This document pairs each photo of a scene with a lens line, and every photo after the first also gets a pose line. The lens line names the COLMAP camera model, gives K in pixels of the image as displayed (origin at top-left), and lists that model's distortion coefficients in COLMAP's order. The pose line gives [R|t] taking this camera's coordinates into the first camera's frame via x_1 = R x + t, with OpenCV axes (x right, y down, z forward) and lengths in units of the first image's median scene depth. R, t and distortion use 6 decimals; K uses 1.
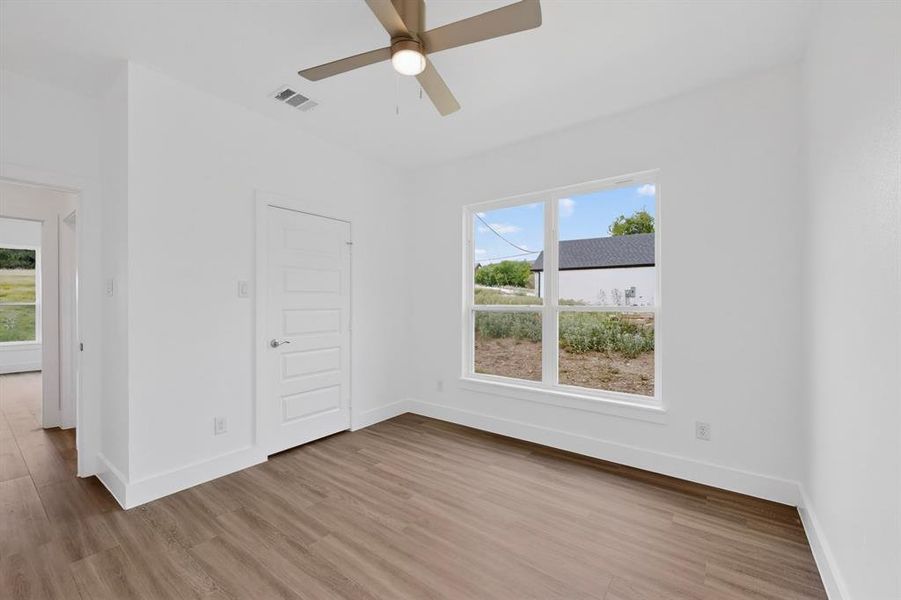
lens RADIAL K [[369.6, 0, 450.5], [0, 369.6, 300.0], [0, 0, 1]] dist [-0.001109, -0.000062]
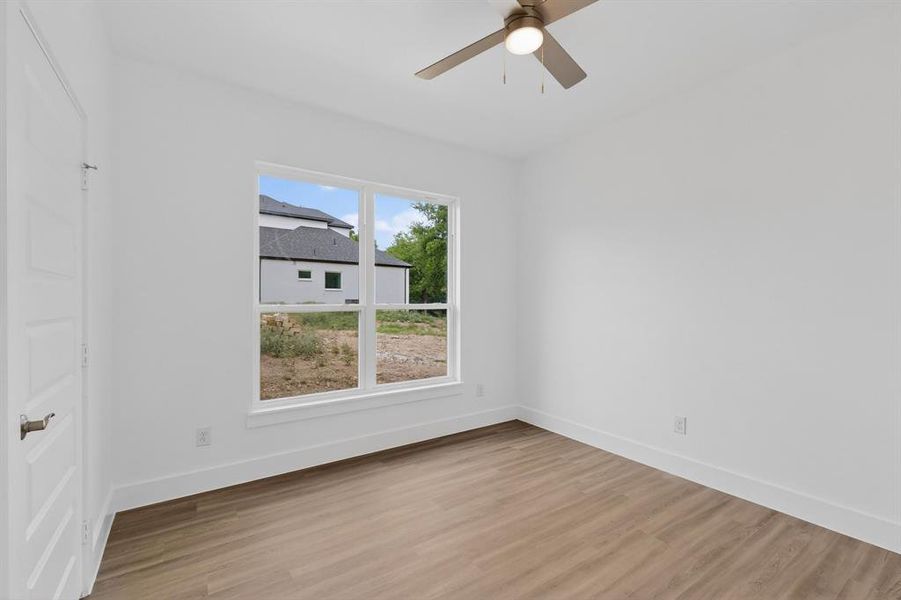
lens RADIAL K [[391.9, 0, 451.2], [0, 391.9, 301.3], [0, 0, 1]] dist [-0.001226, -0.000047]
pose [[0.322298, -0.000139, 0.946638, -0.656679], [-0.000688, 1.000000, 0.000381, 0.006571], [-0.946638, -0.000774, 0.322298, 0.512793]]
